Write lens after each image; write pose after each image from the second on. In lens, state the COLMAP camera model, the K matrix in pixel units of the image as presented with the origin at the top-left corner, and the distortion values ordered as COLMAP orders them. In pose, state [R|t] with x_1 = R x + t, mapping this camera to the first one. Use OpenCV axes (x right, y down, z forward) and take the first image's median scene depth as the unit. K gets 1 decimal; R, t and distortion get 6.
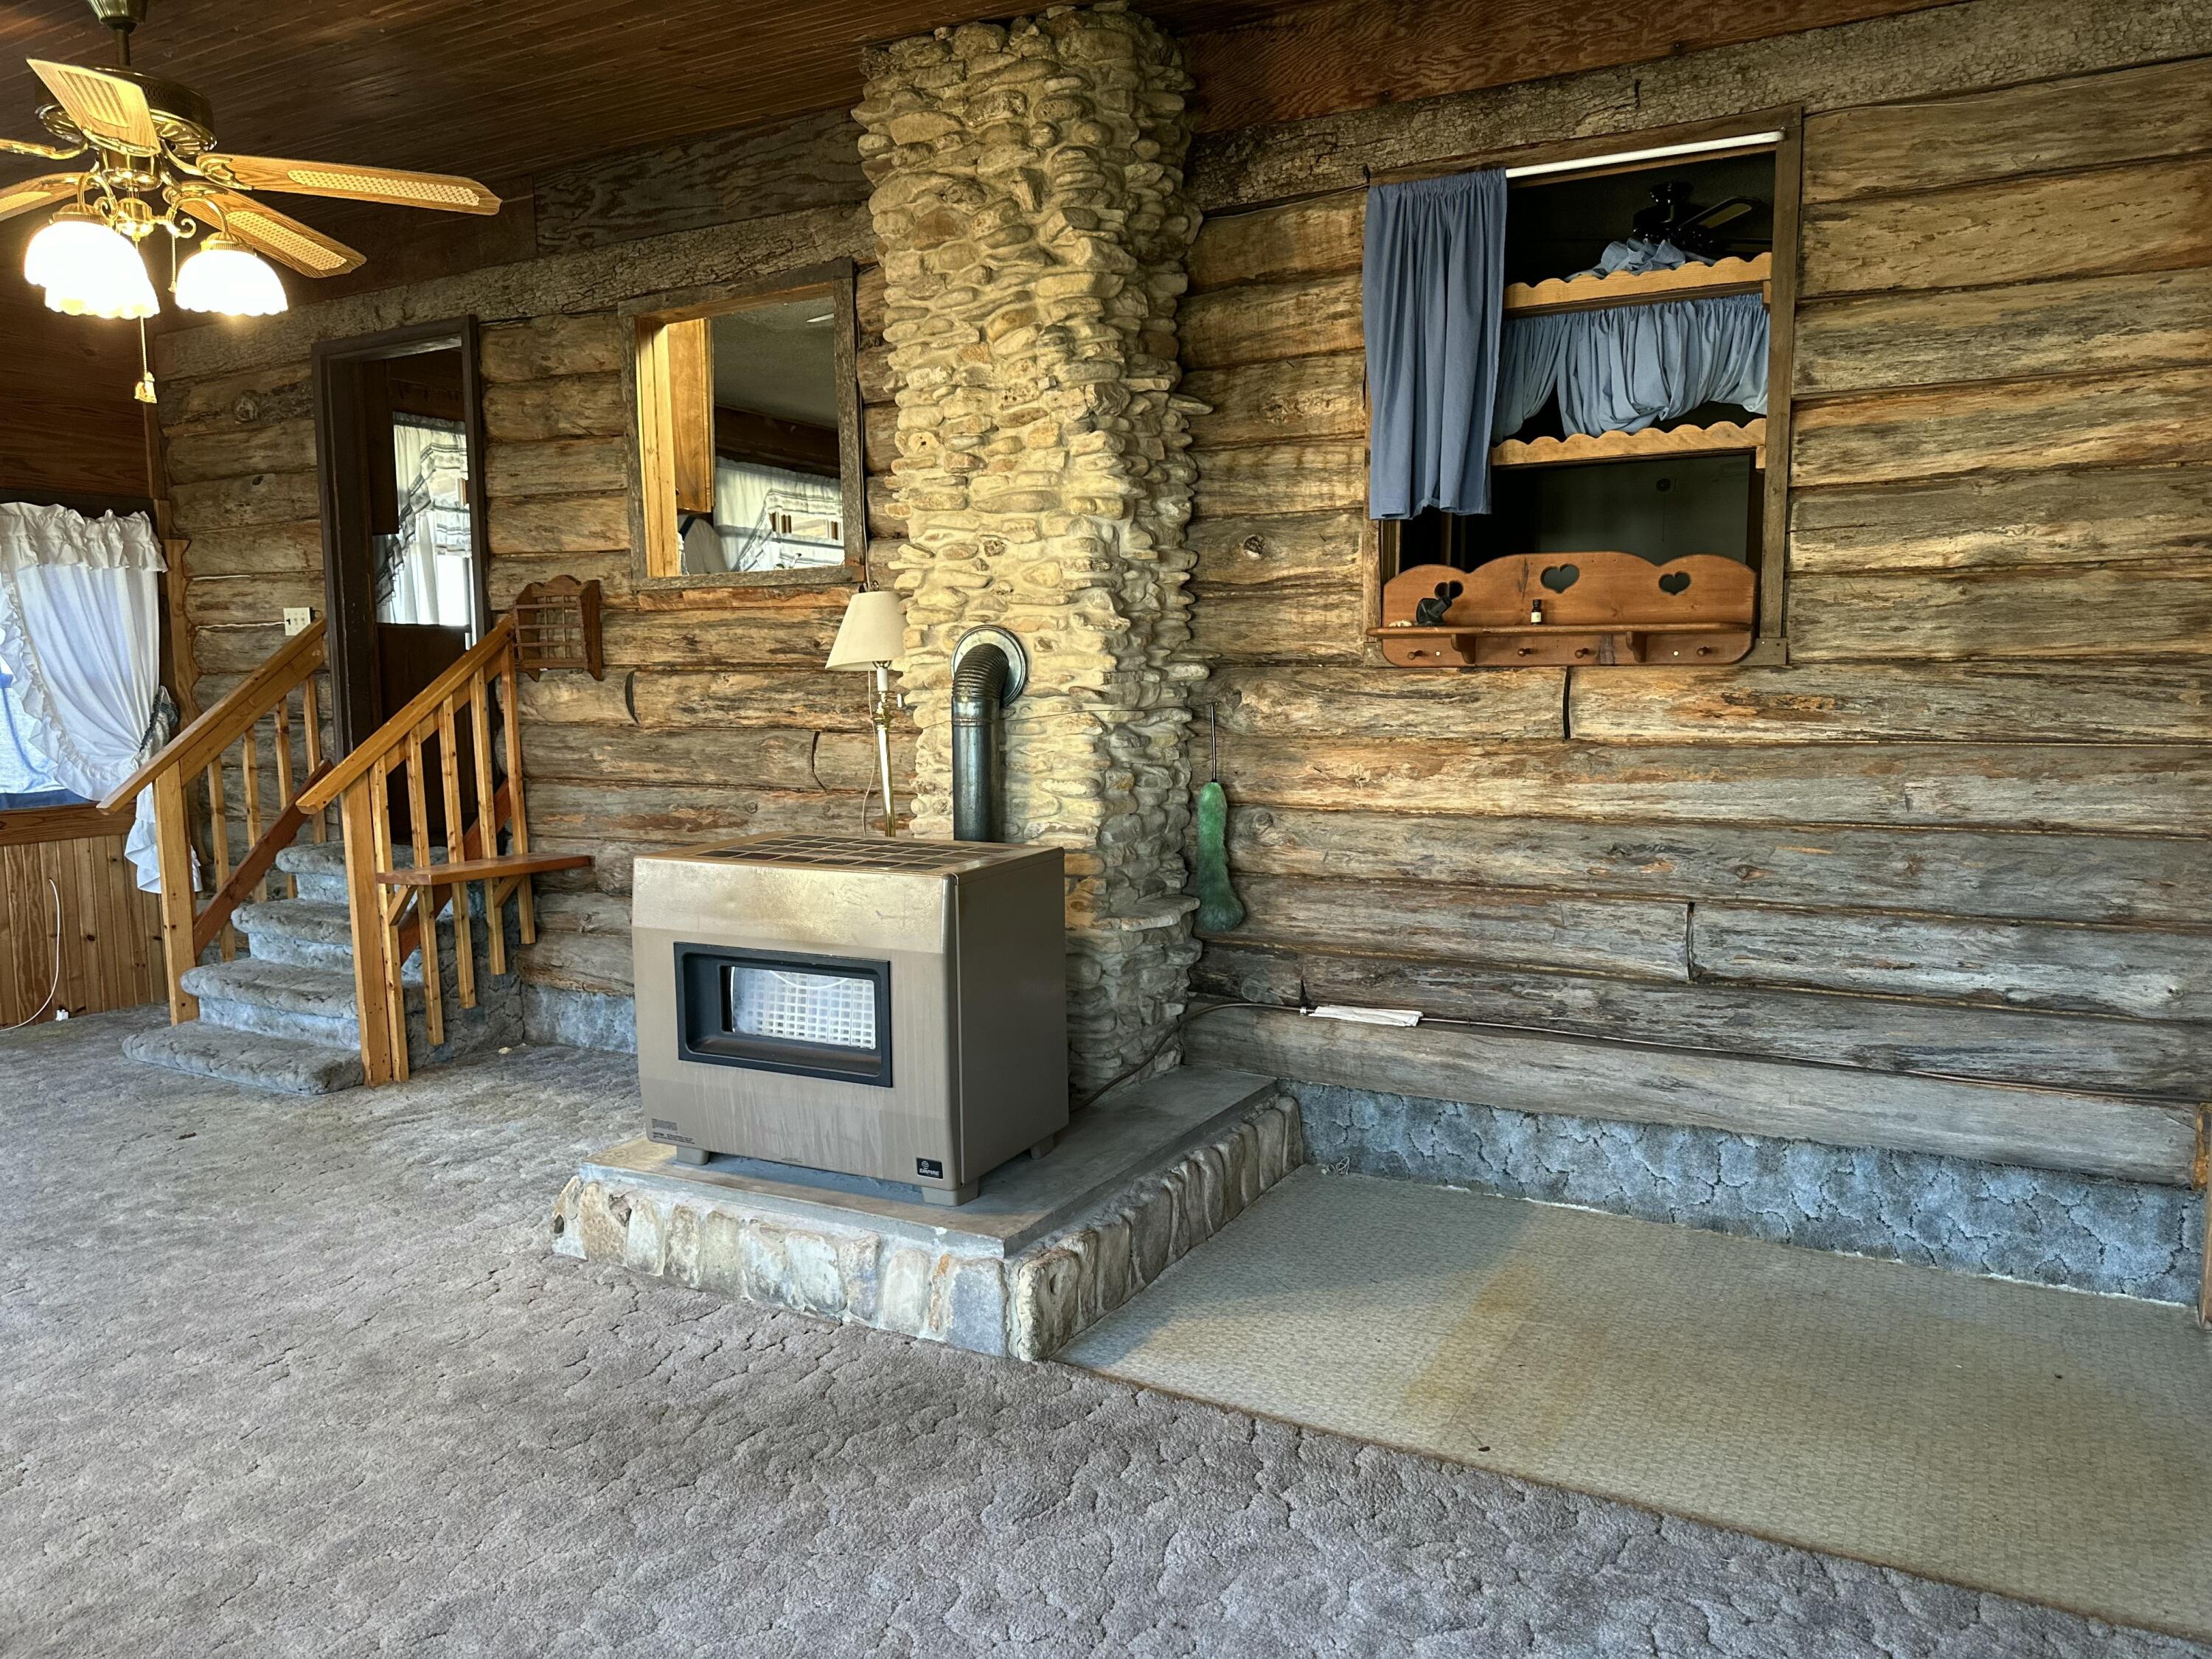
lens RADIAL K [[1501.2, 0, 1106.0], [0, 1501.2, 829.5], [0, 0, 1]] dist [0.101016, -0.142596]
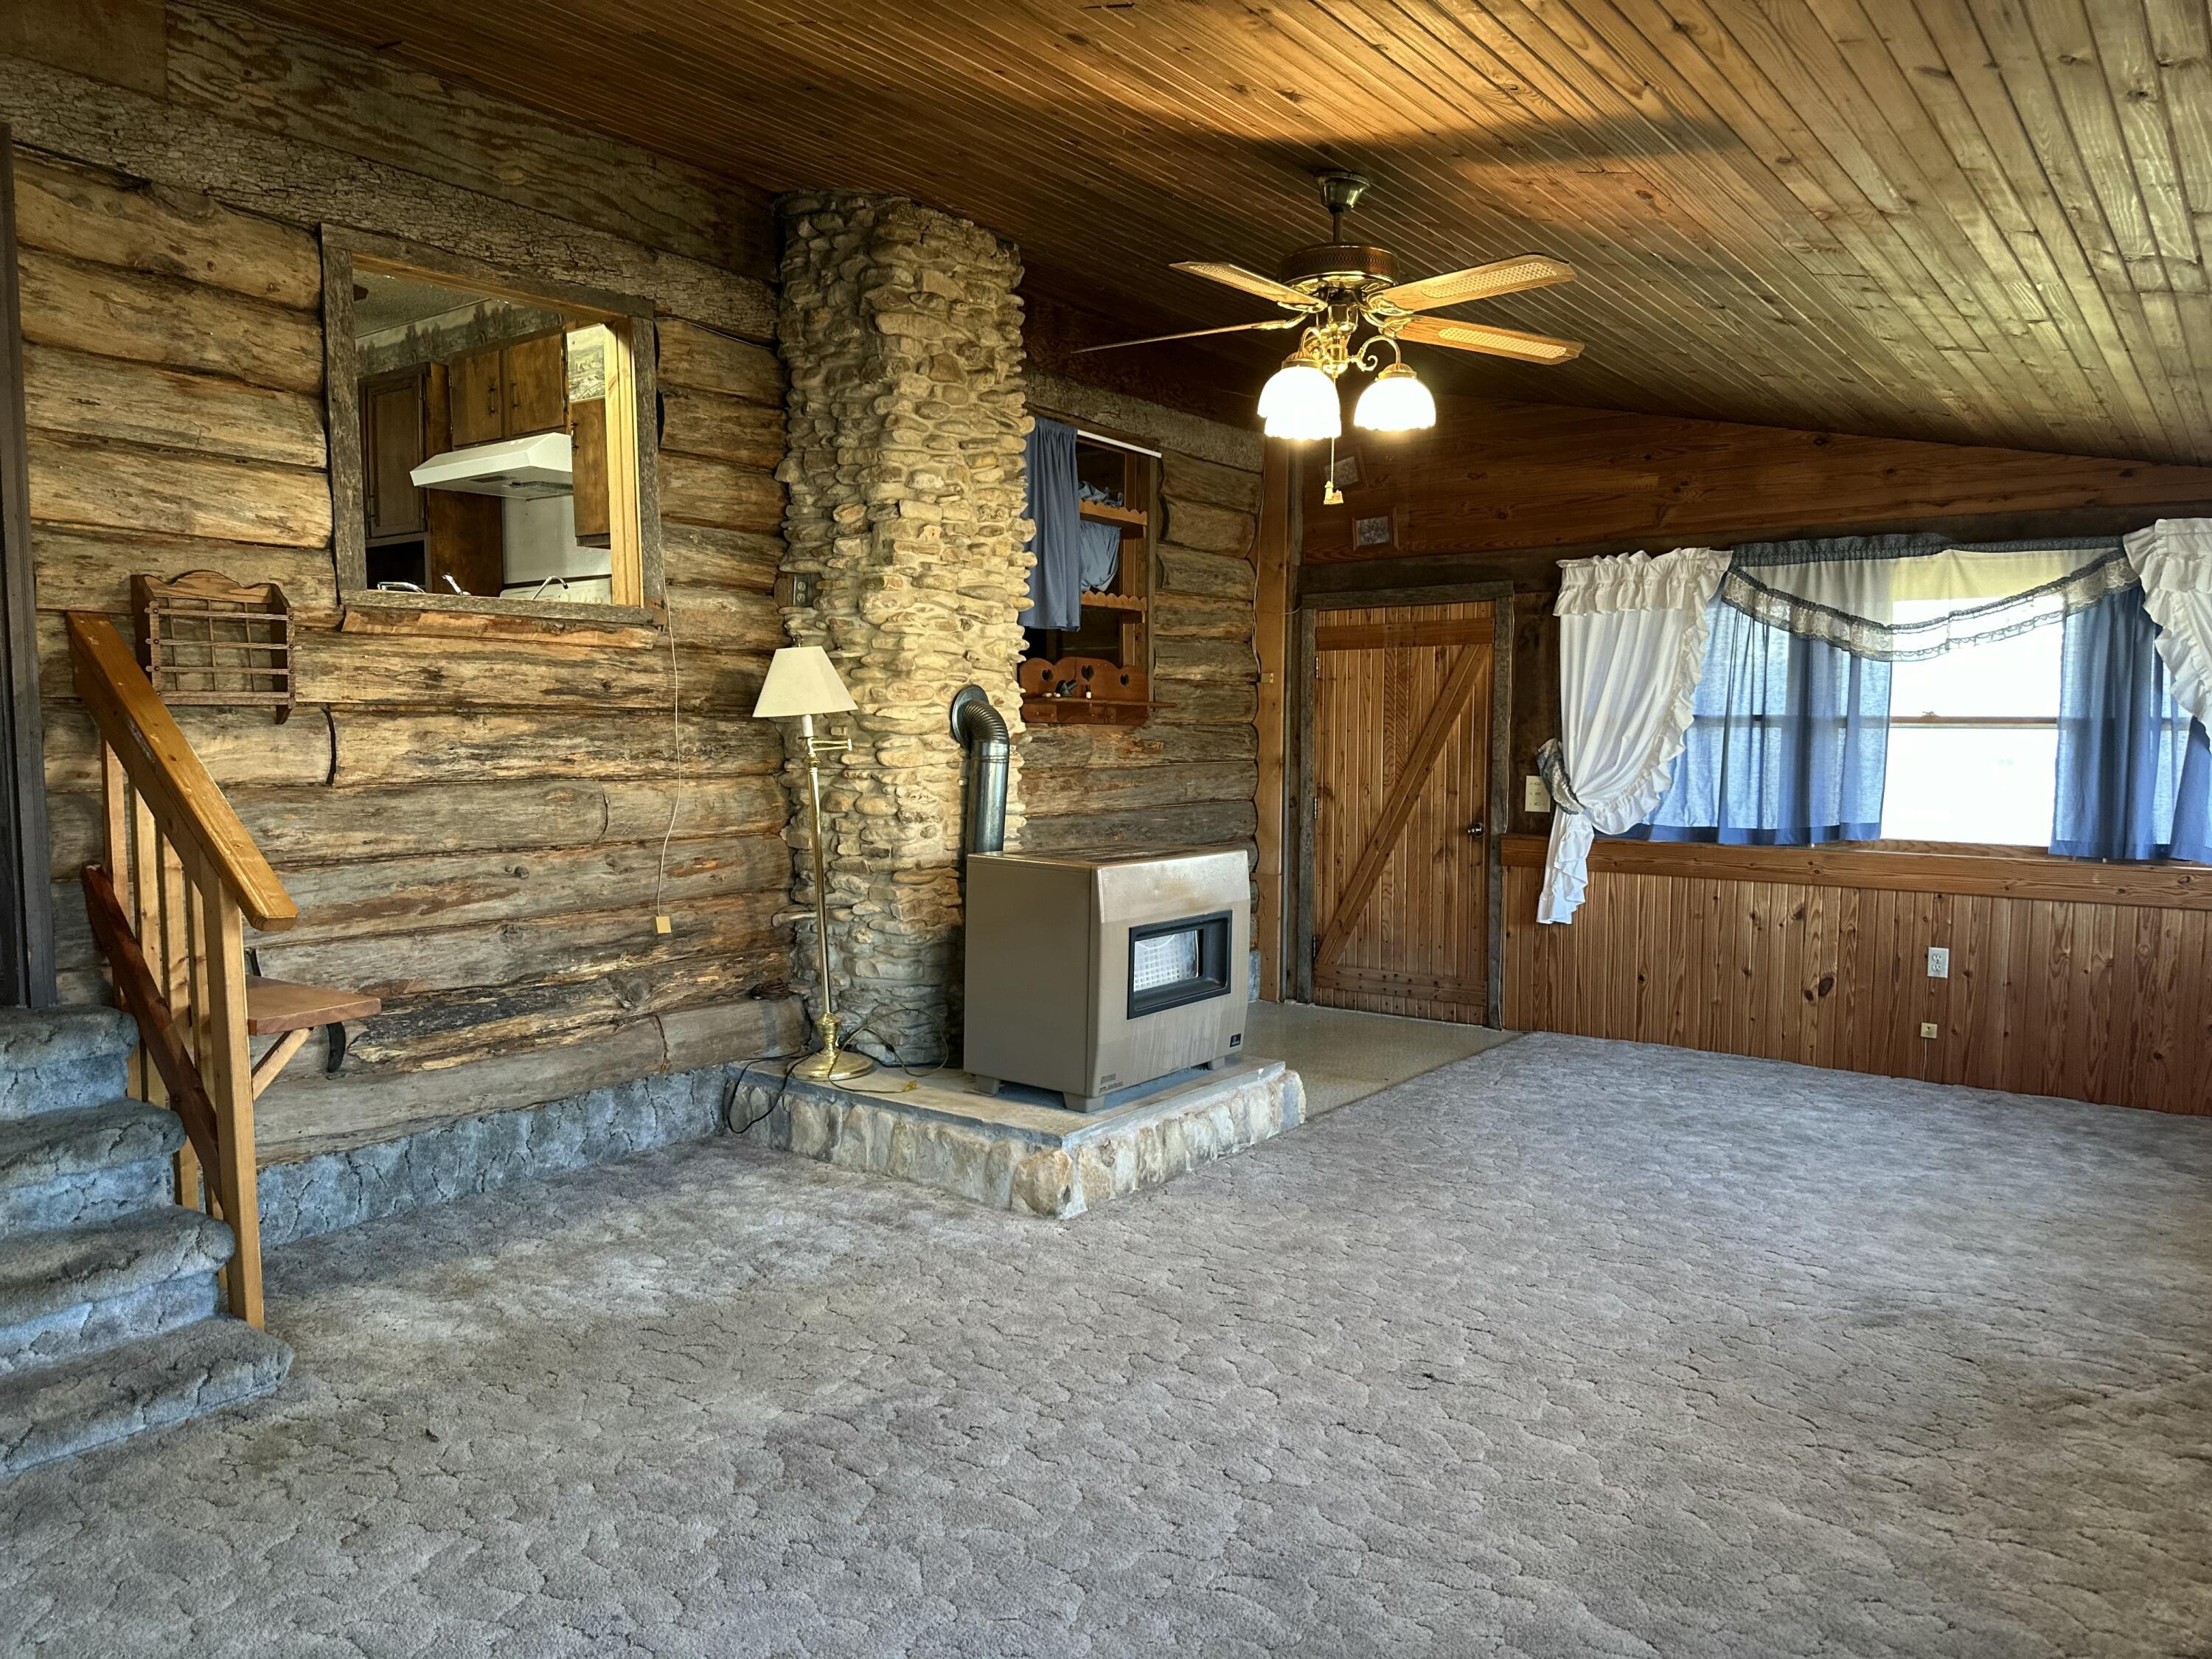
lens RADIAL K [[1501.2, 0, 1106.0], [0, 1501.2, 829.5], [0, 0, 1]] dist [0.101016, -0.142596]
pose [[0.176104, -0.058670, 0.982622, -1.028782], [0.098953, 0.994221, 0.041629, -0.042177], [-0.979385, 0.089902, 0.180892, 0.520793]]
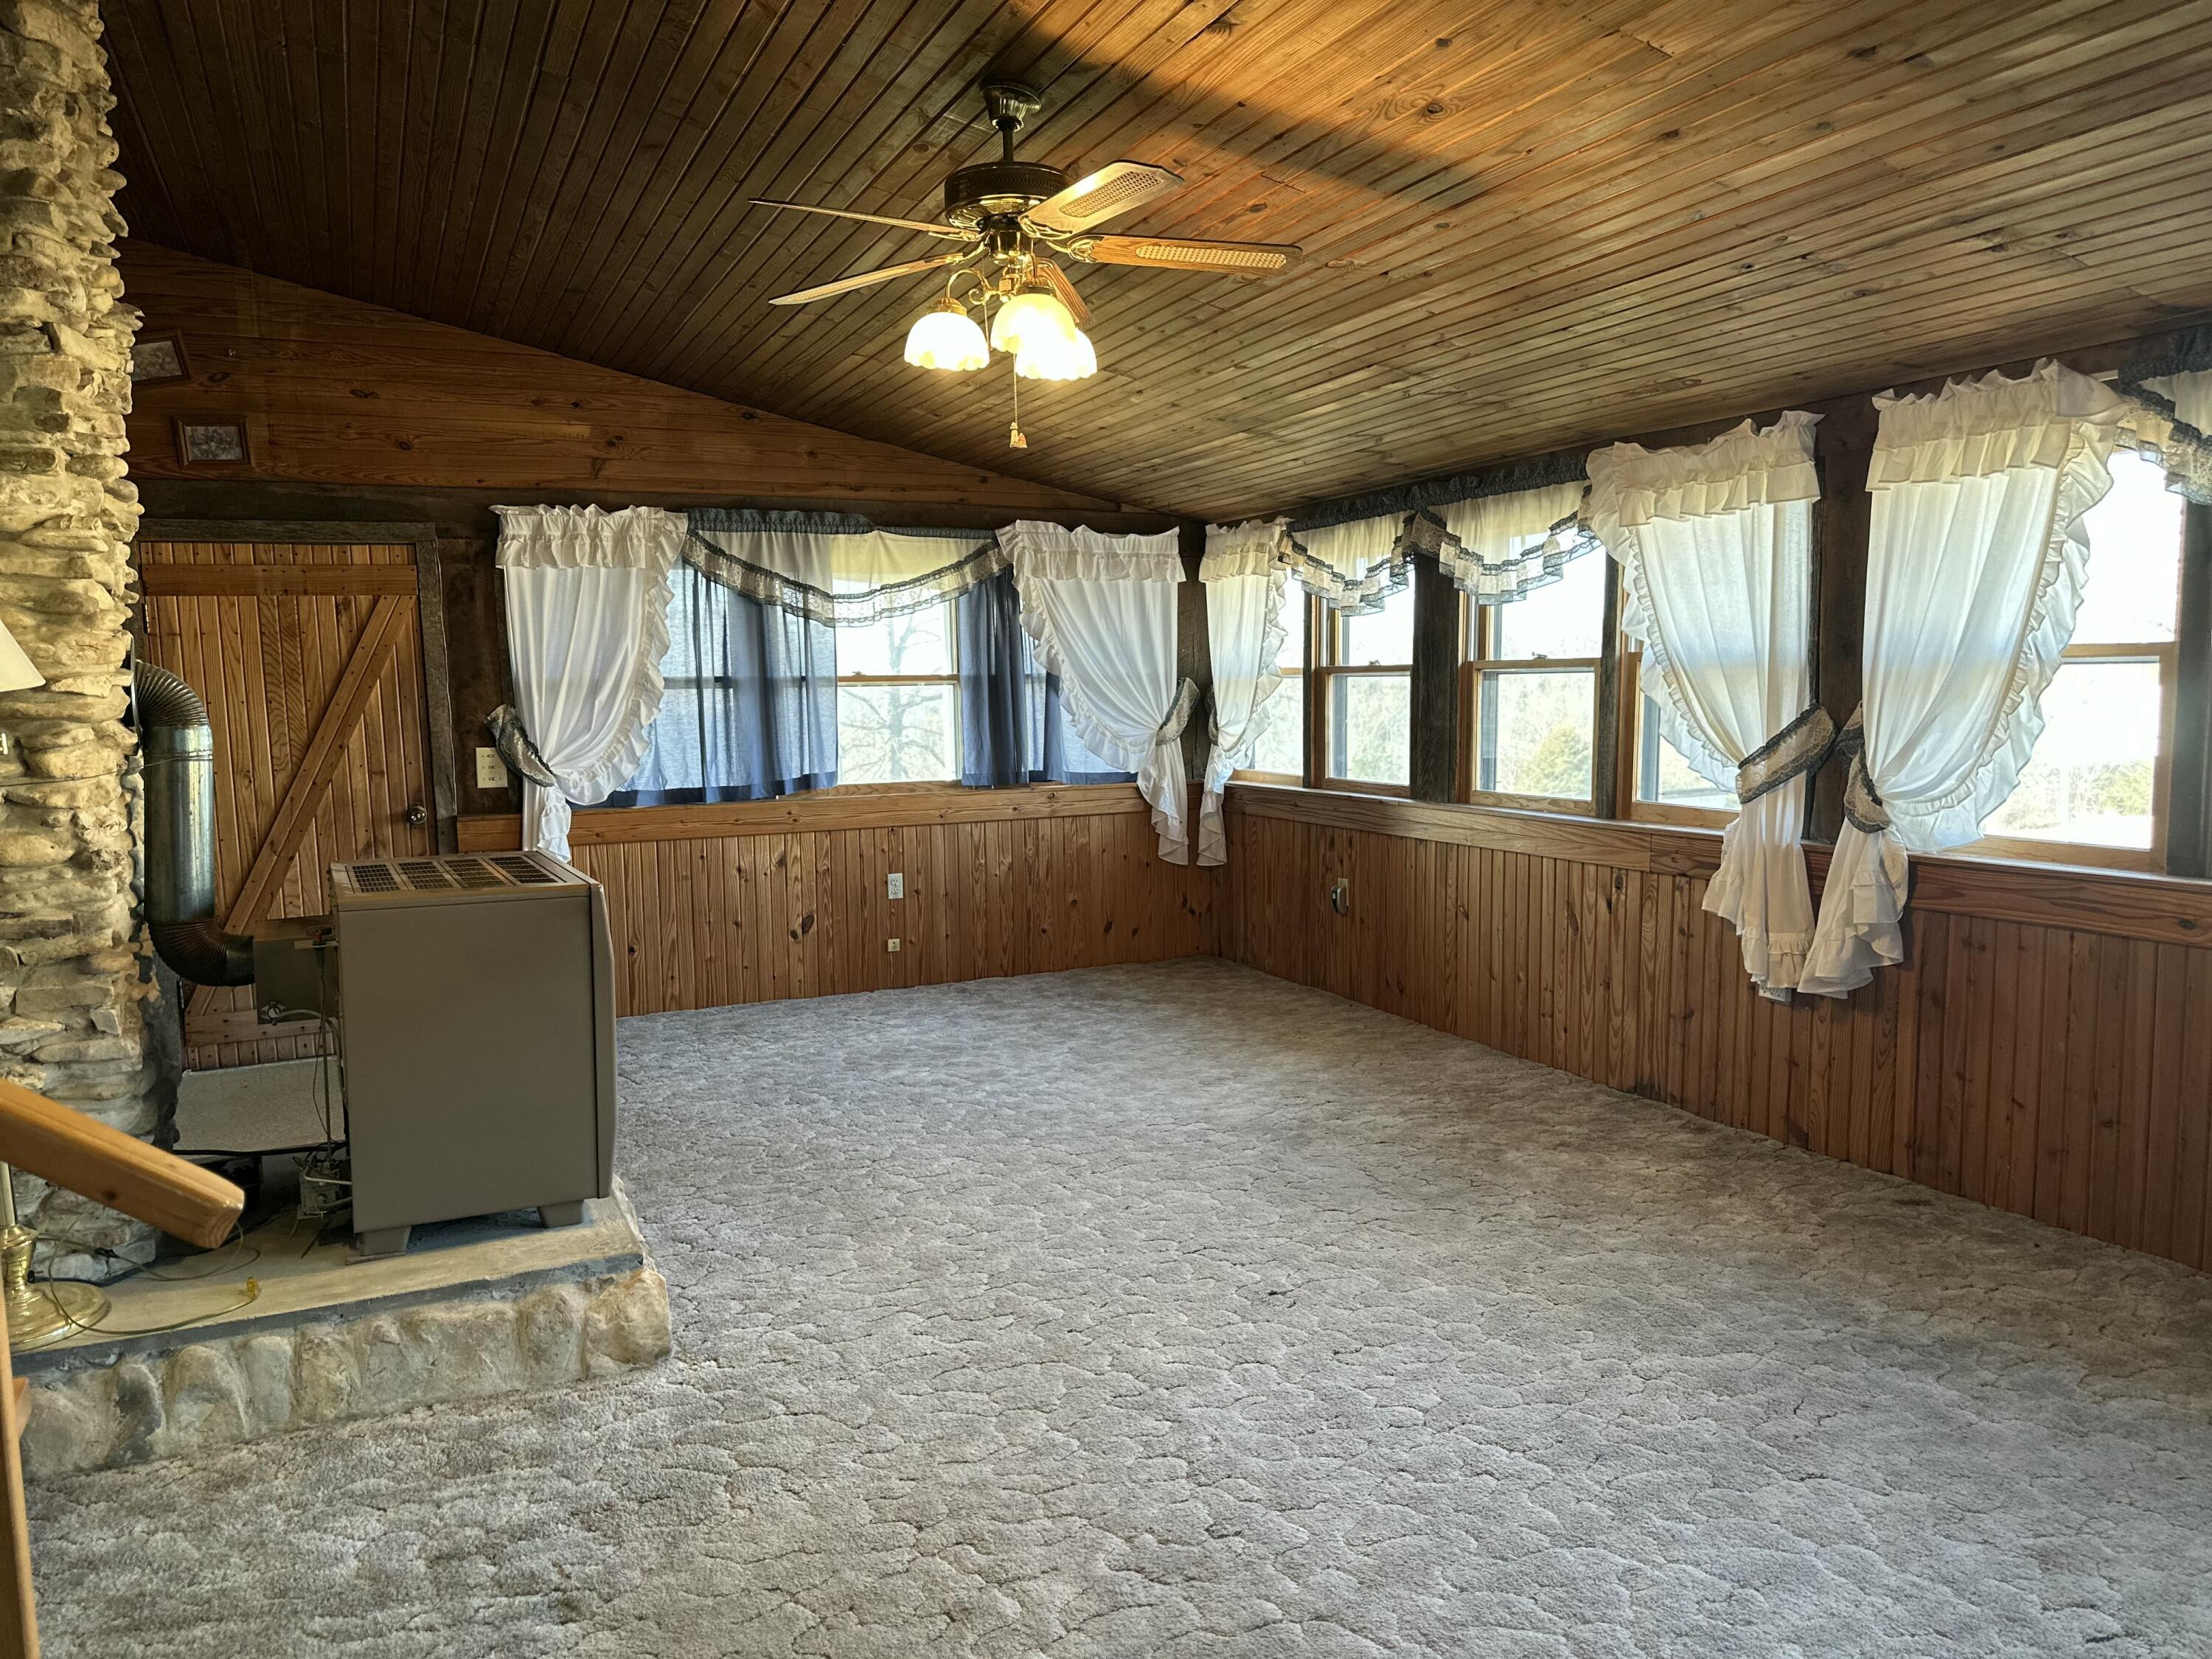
lens RADIAL K [[1501.2, 0, 1106.0], [0, 1501.2, 829.5], [0, 0, 1]] dist [0.101016, -0.142596]
pose [[-0.777969, -0.038888, 0.627098, -0.751671], [0.093838, 0.979697, 0.177168, -0.103213], [-0.621256, 0.196677, -0.758524, 1.037768]]
